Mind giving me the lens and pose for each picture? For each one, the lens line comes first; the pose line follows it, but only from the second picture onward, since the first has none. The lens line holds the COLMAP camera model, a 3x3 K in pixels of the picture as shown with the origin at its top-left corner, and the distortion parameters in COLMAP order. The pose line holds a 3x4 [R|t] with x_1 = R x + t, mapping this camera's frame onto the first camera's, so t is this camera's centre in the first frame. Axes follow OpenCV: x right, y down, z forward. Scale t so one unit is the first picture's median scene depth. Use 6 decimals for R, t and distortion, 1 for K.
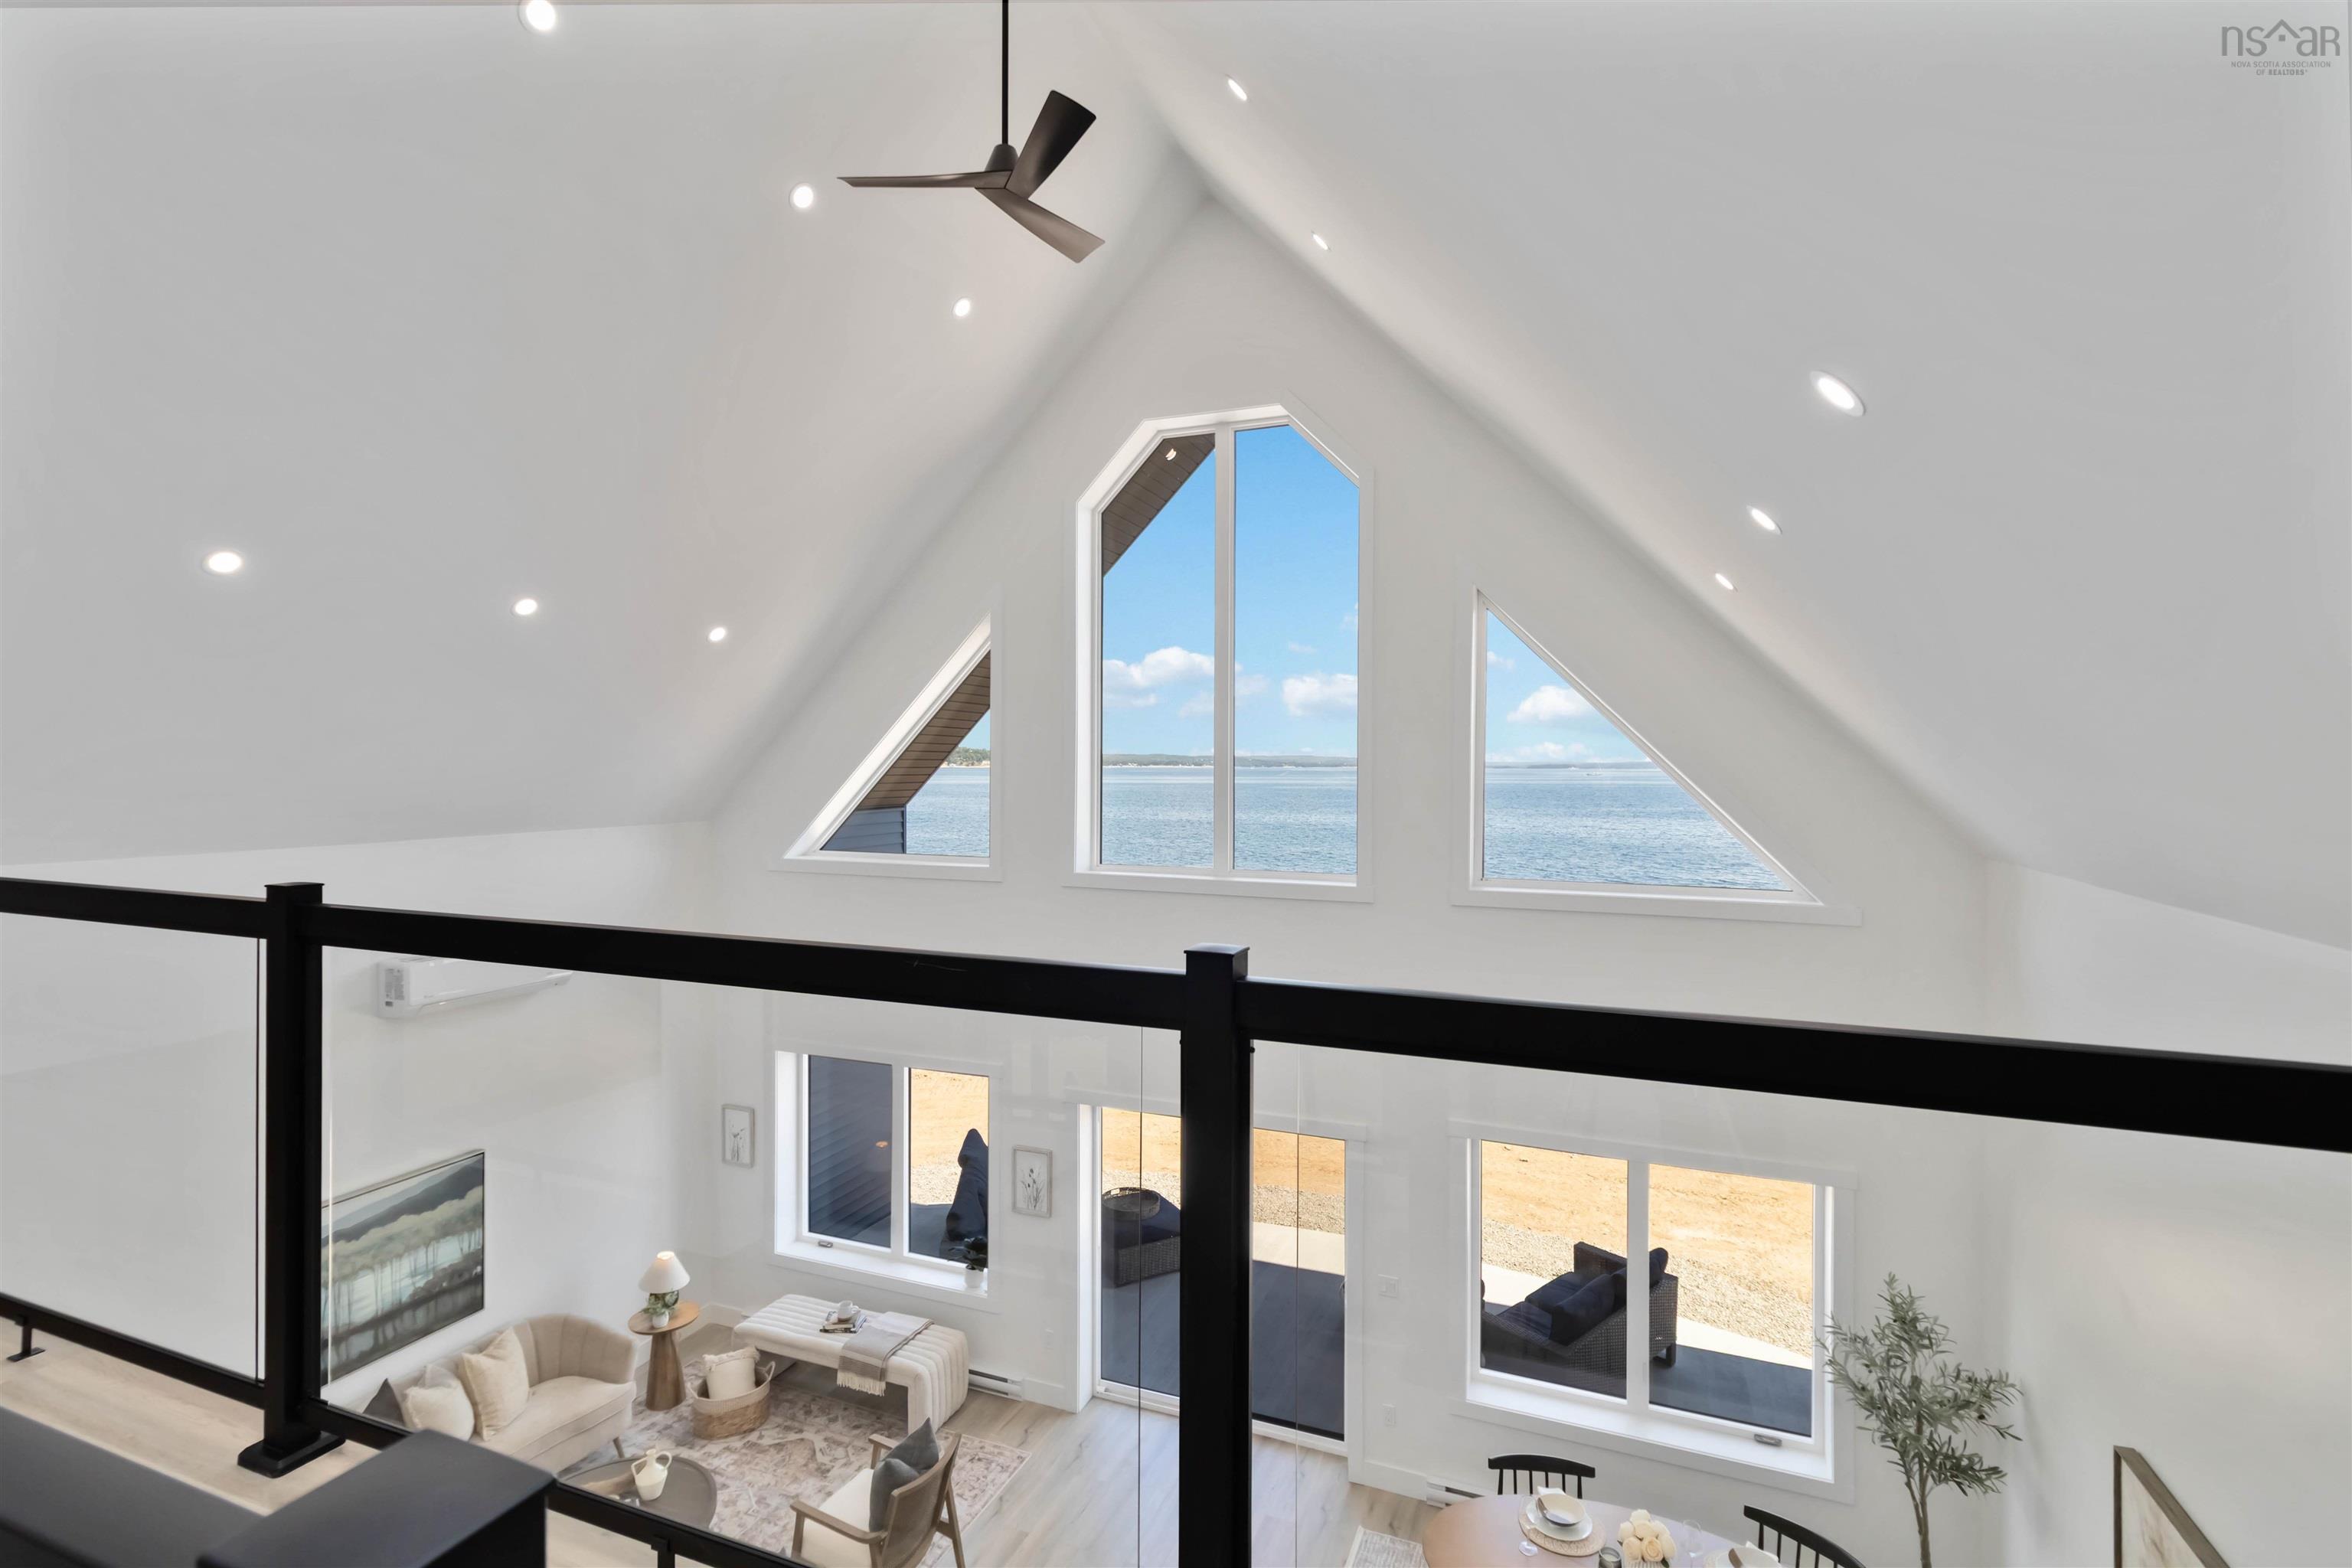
lens RADIAL K [[1090.5, 0, 1185.4], [0, 1090.5, 770.8], [0, 0, 1]] dist [0.009181, -0.000433]
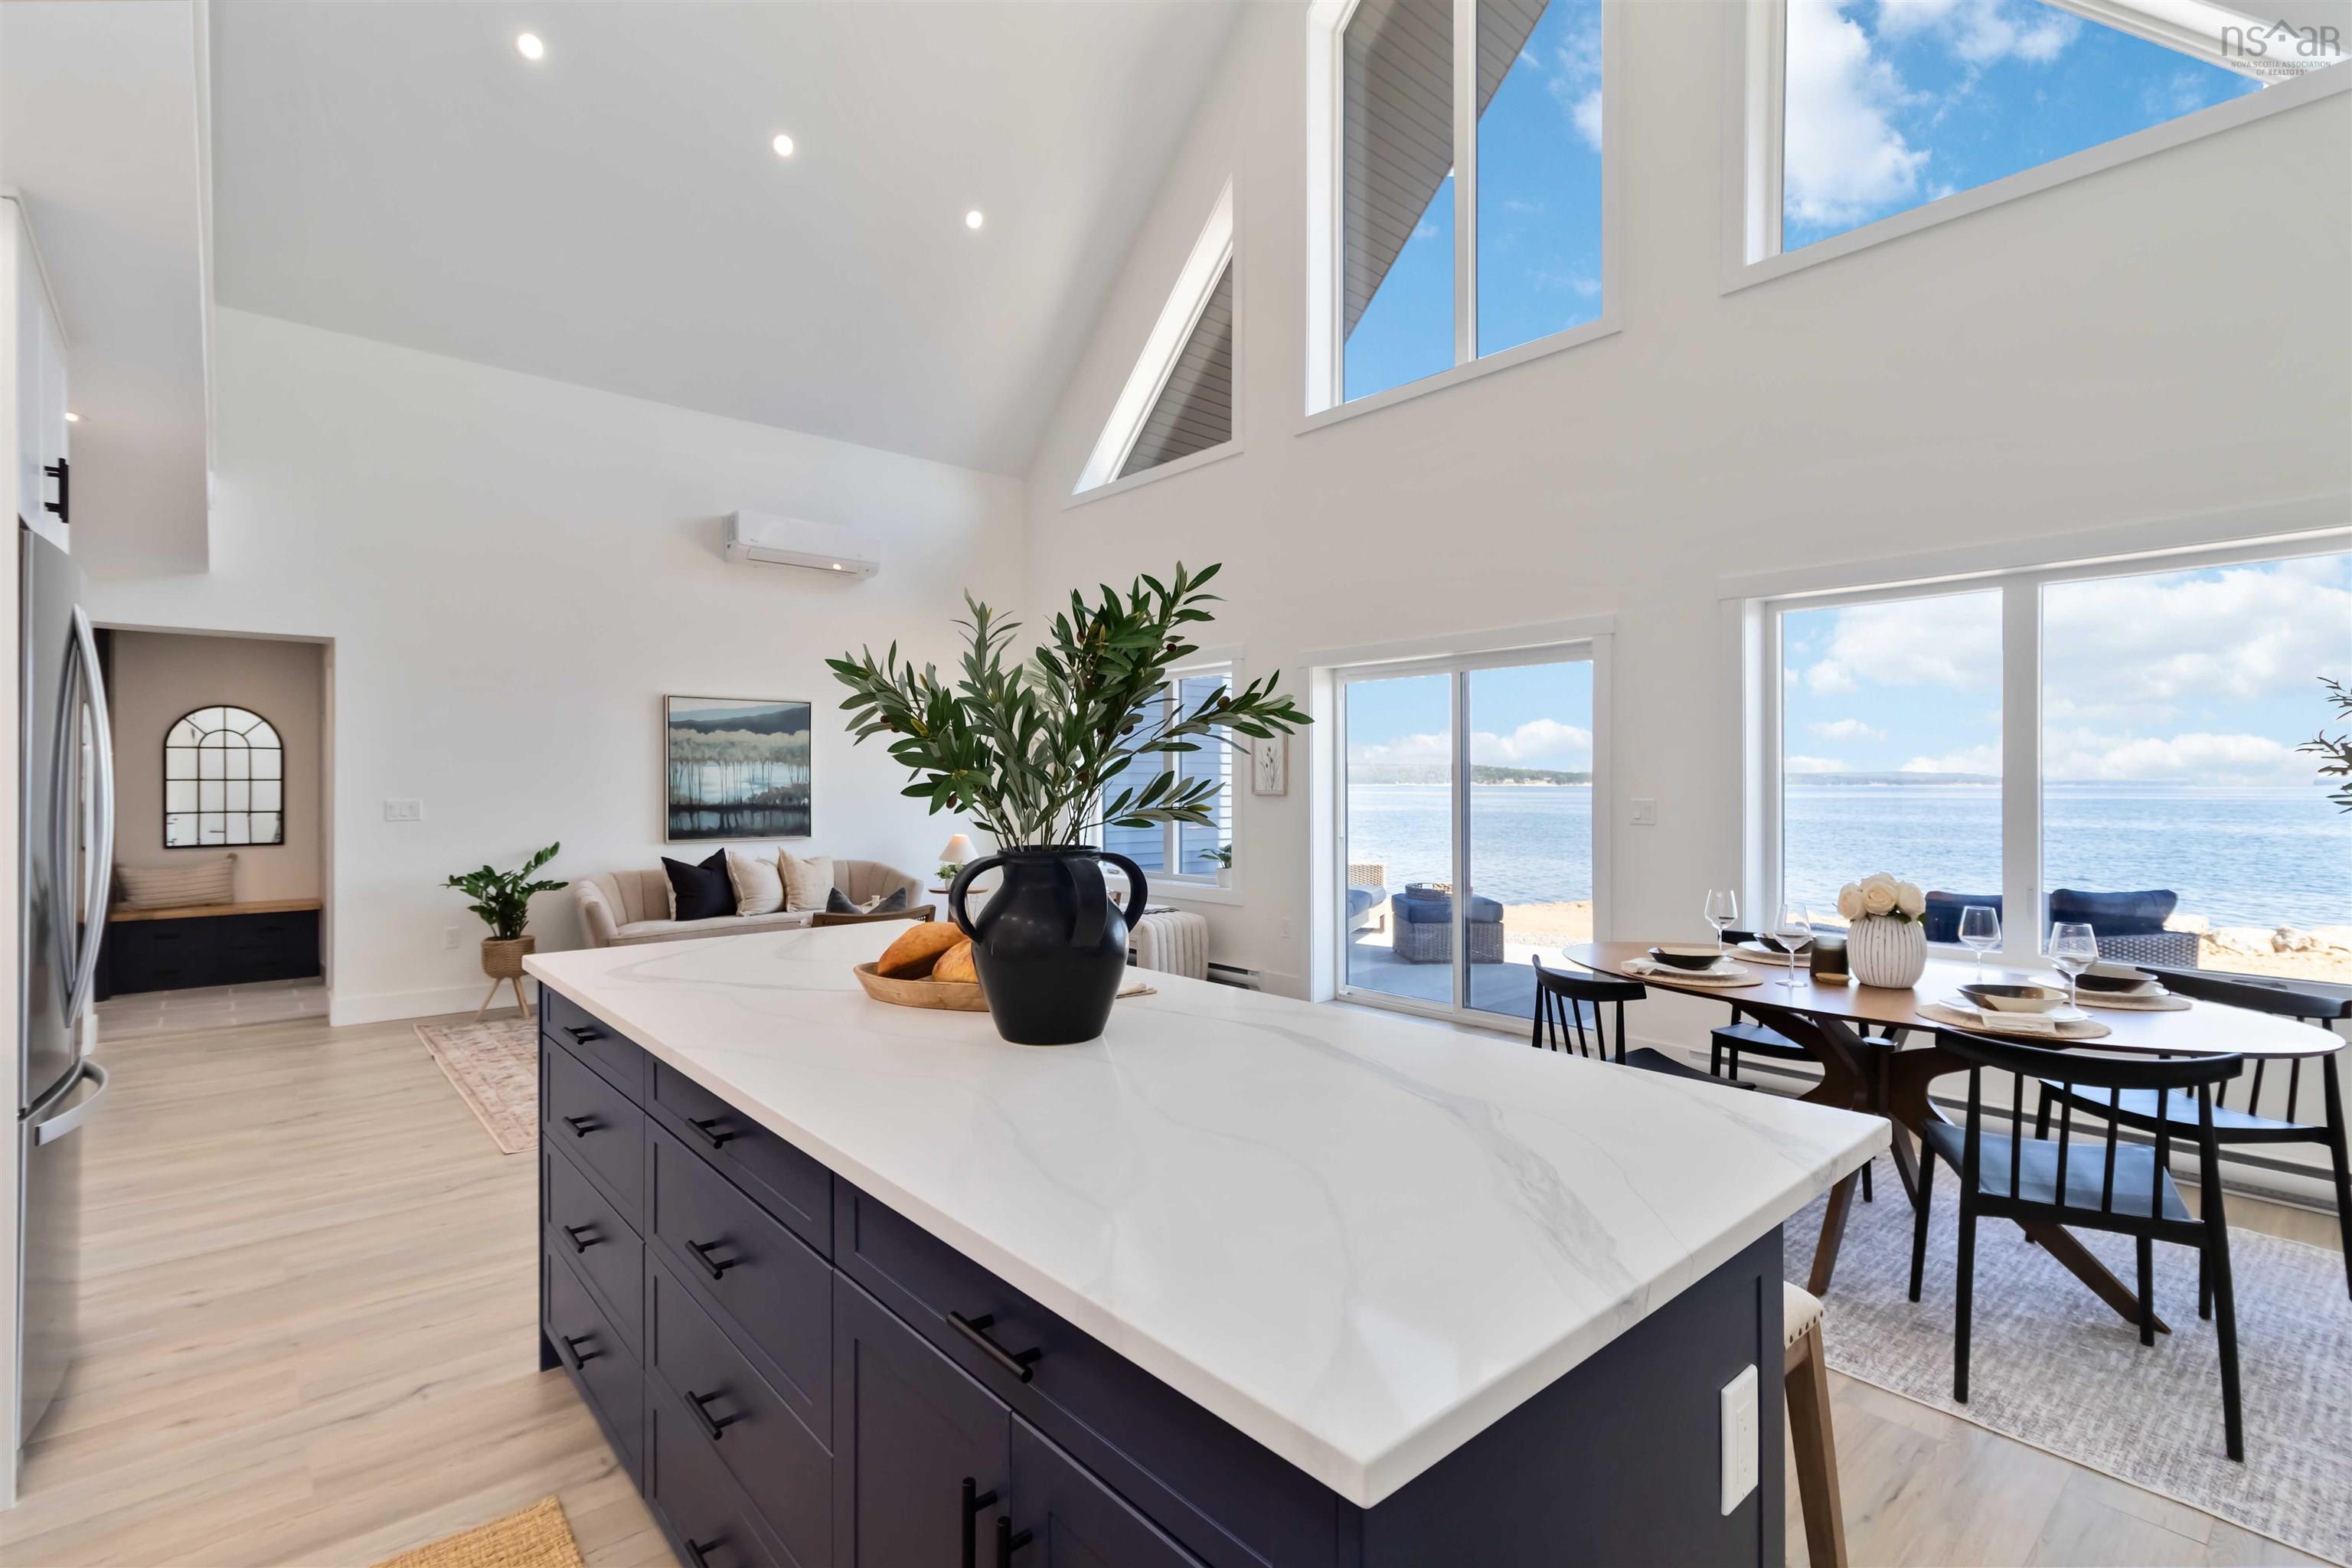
lens RADIAL K [[1090.5, 0, 1180.7], [0, 1090.5, 782.0], [0, 0, 1]] dist [0.009181, -0.000433]
pose [[0.890715, -0.005637, -0.454527, 0.247429], [0.002883, 0.999973, -0.006751, 0.455765], [0.454553, 0.004703, 0.890707, 0.148308]]
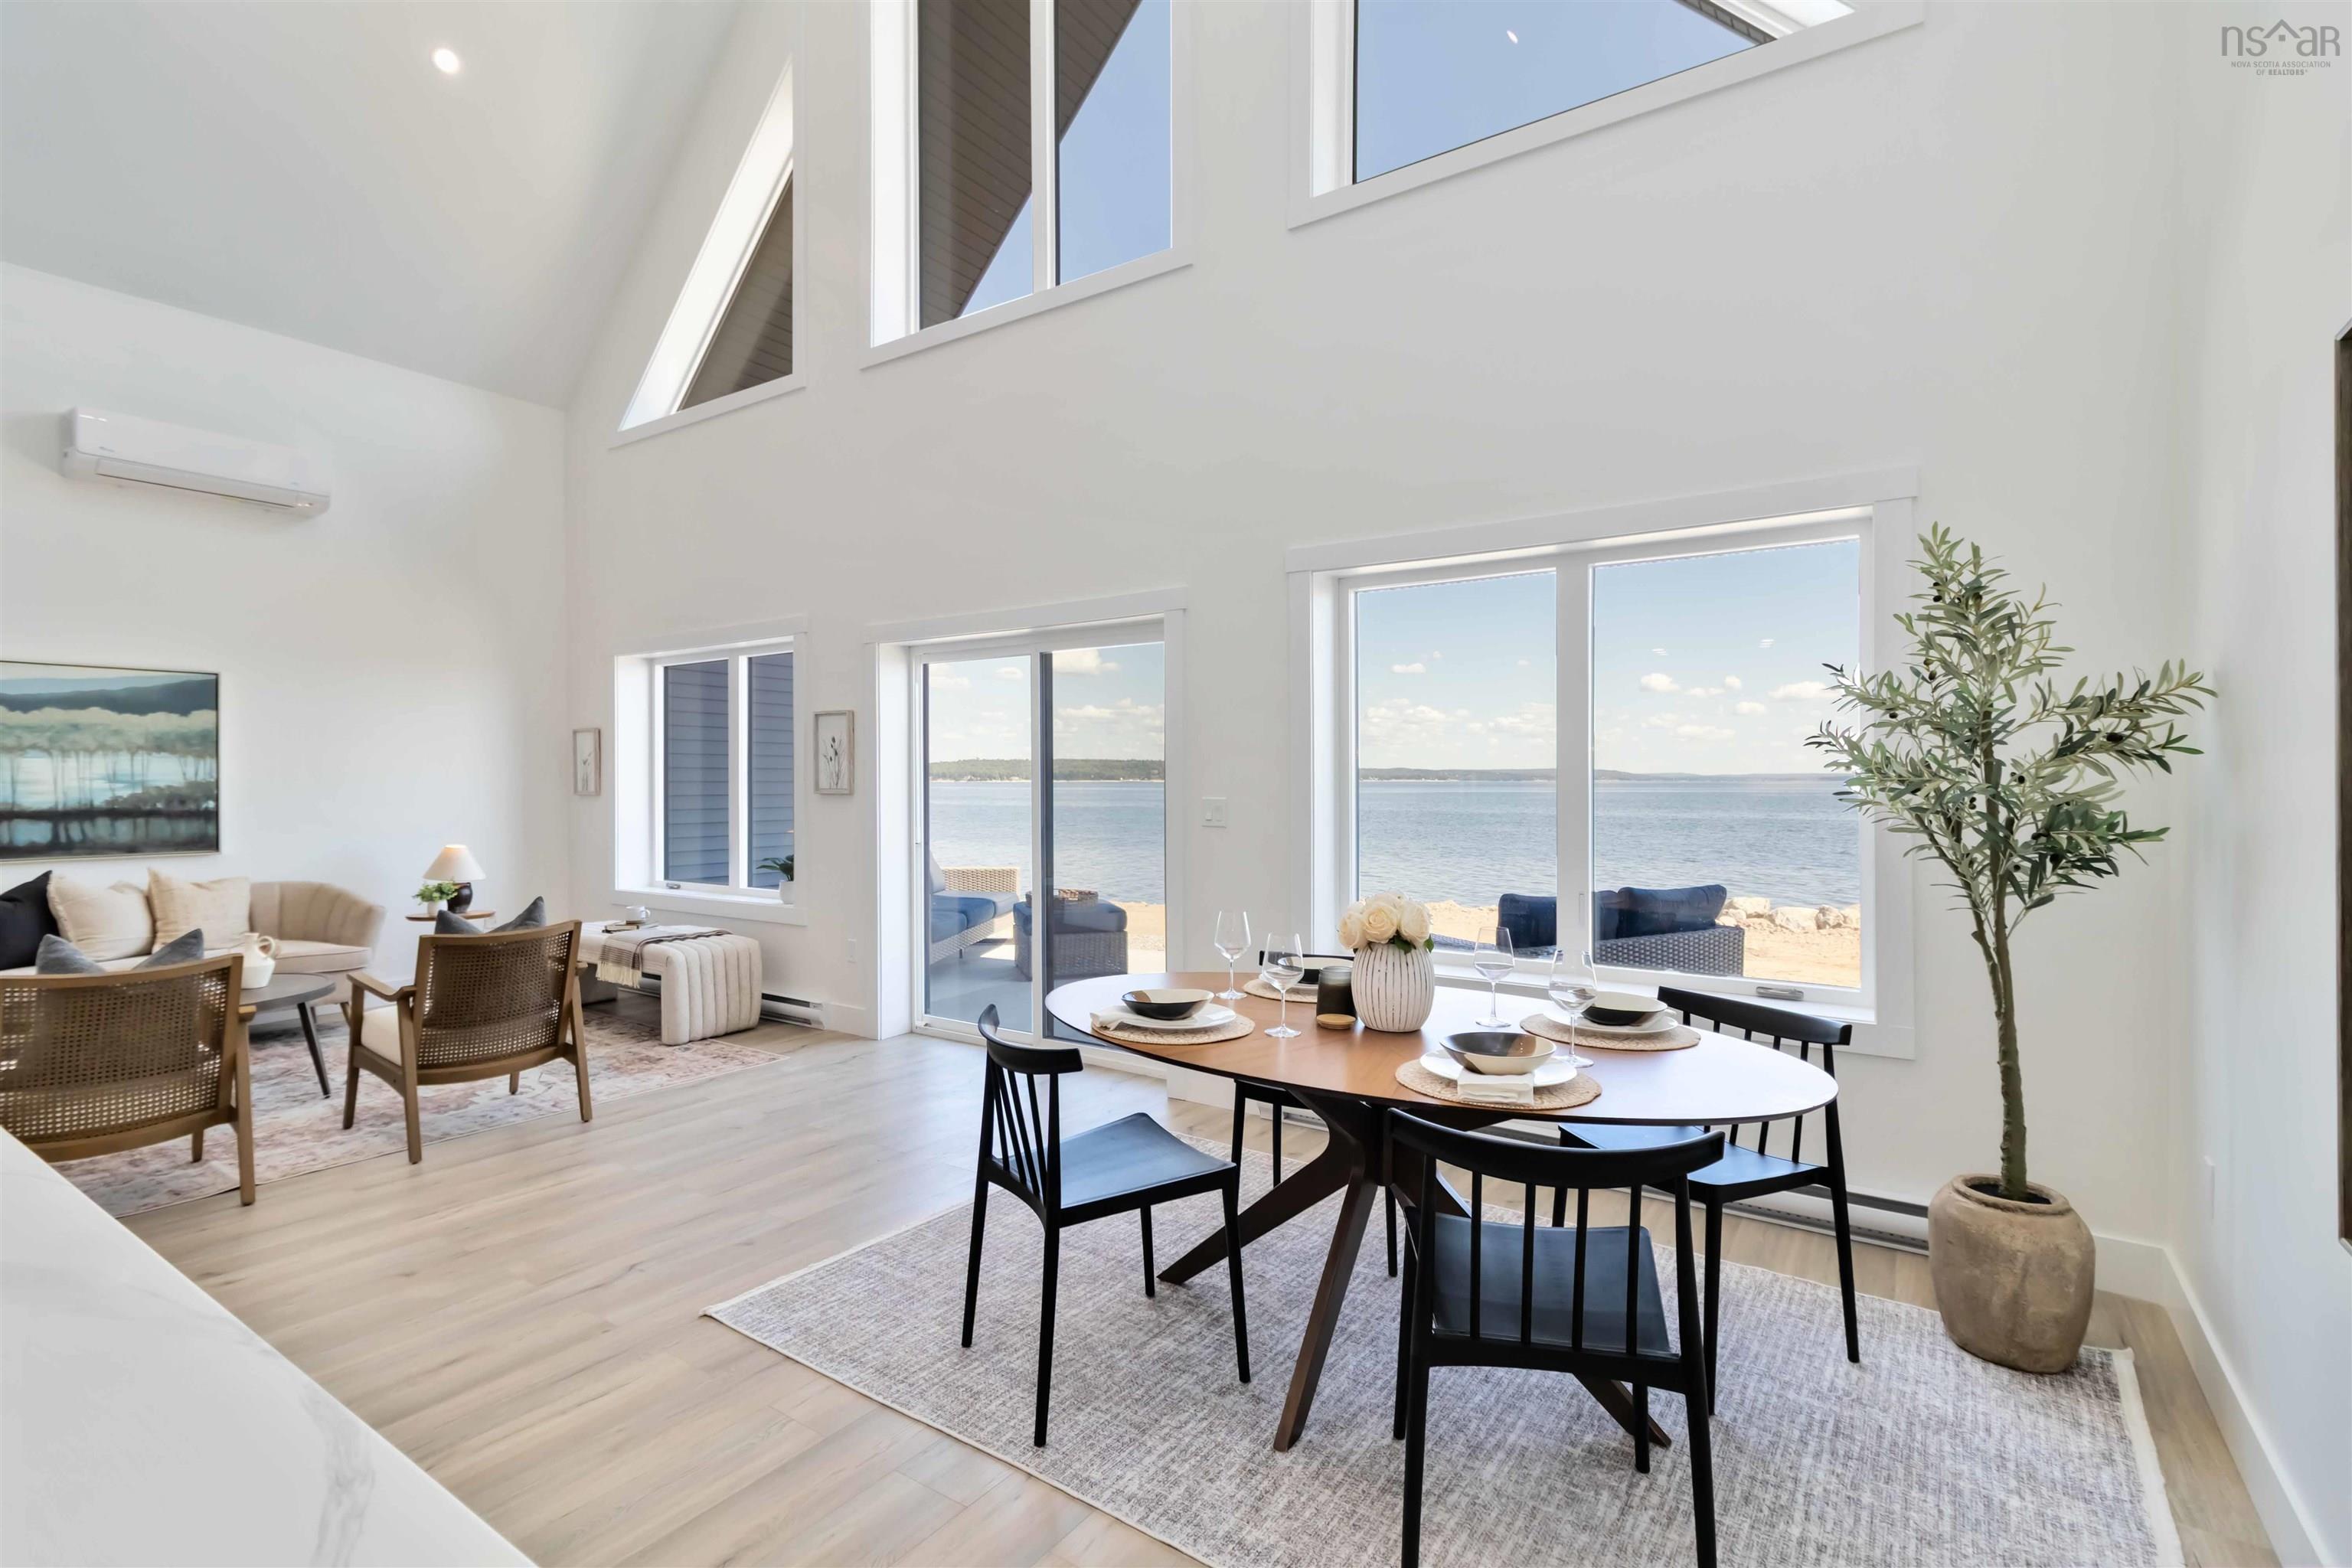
lens RADIAL K [[1090.5, 0, 1178.8], [0, 1090.5, 780.5], [0, 0, 1]] dist [0.009181, -0.000433]
pose [[0.974843, -0.005696, -0.222822, 0.318682], [0.004996, 0.999981, -0.003703, 0.454974], [0.222838, 0.002497, 0.974852, 0.322166]]
